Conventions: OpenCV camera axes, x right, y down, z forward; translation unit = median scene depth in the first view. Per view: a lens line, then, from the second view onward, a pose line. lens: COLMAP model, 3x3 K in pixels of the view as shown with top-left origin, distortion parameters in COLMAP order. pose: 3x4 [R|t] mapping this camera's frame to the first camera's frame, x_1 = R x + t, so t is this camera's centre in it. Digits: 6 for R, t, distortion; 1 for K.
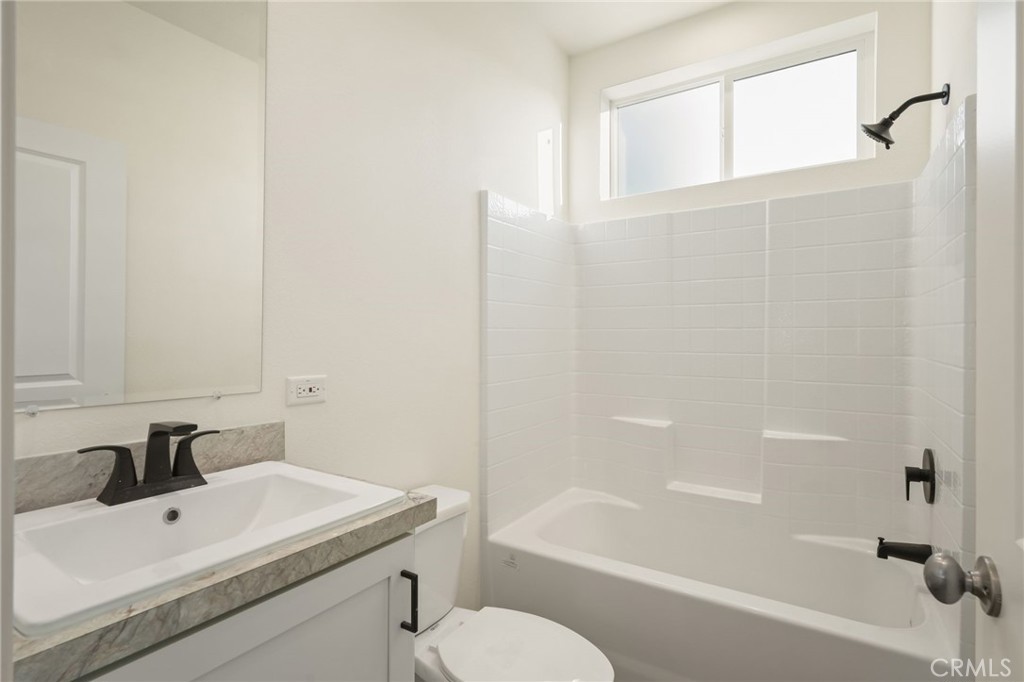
lens RADIAL K [[496.4, 0, 508.3], [0, 496.4, 337.9], [0, 0, 1]] dist [-0.012891, 0.001824]
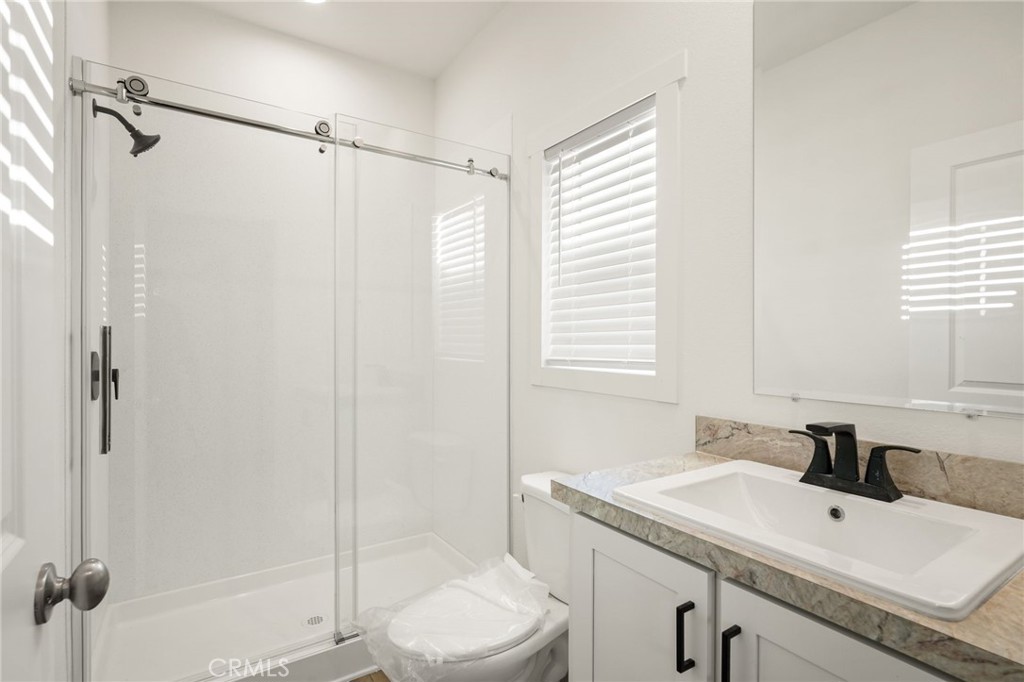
lens RADIAL K [[496.4, 0, 507.9], [0, 496.4, 337.1], [0, 0, 1]] dist [-0.012891, 0.001824]
pose [[-0.399171, -0.006082, -0.916856, 0.553380], [-0.008166, 0.999962, -0.003079, -0.001684], [0.916840, 0.006258, -0.399206, 0.778985]]
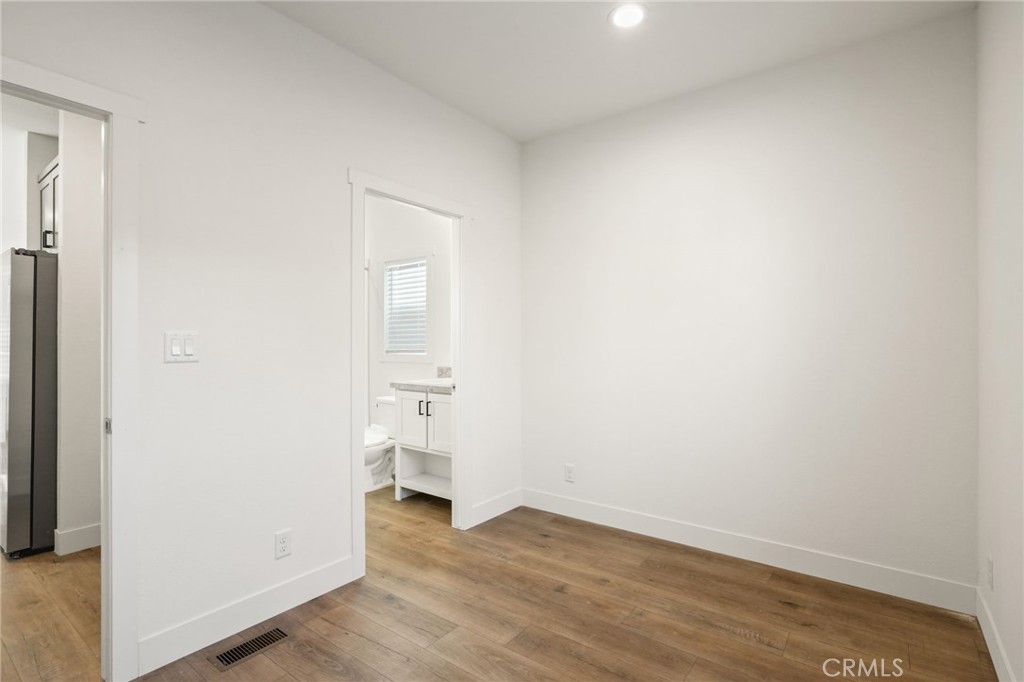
lens RADIAL K [[496.4, 0, 502.8], [0, 496.4, 336.7], [0, 0, 1]] dist [-0.012891, 0.001824]
pose [[-0.085628, -0.013205, -0.996240, 2.964468], [-0.001483, 0.999913, -0.013127, 0.009709], [0.996326, 0.000353, -0.085640, 1.538550]]
